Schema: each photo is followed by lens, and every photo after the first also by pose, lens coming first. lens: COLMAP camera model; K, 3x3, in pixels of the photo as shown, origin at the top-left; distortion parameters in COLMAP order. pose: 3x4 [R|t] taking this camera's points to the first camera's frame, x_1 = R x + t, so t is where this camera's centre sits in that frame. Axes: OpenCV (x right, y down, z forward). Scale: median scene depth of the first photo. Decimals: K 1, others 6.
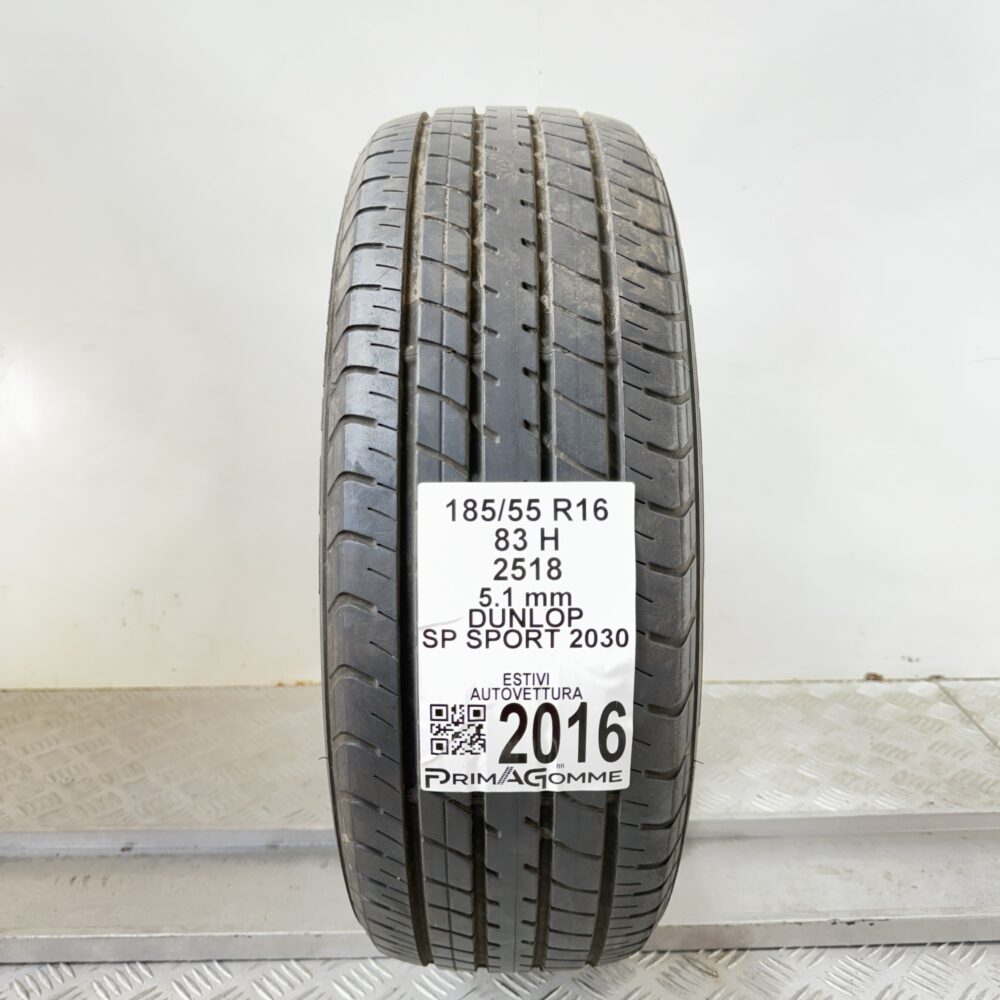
lens RADIAL K [[969.1, 0, 505.5], [0, 969.1, 492.2], [0, 0, 1]] dist [0.071286, 0.000000]
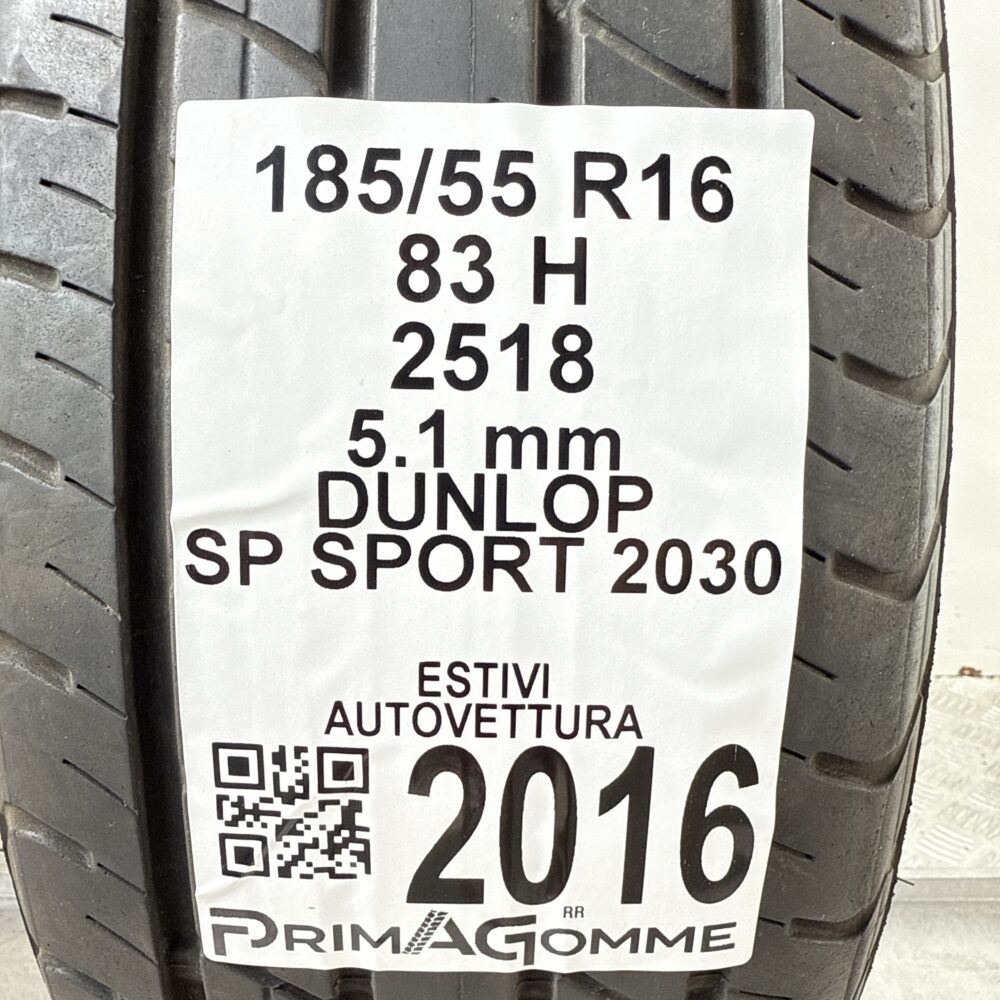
lens RADIAL K [[967.6, 0, 494.9], [0, 967.6, 500.3], [0, 0, 1]] dist [-0.006260, 0.000000]
pose [[0.999731, 0.021172, -0.009446, 0.026753], [-0.020951, 0.999519, 0.022853, 0.117625], [0.009926, -0.022649, 0.999694, 0.641381]]
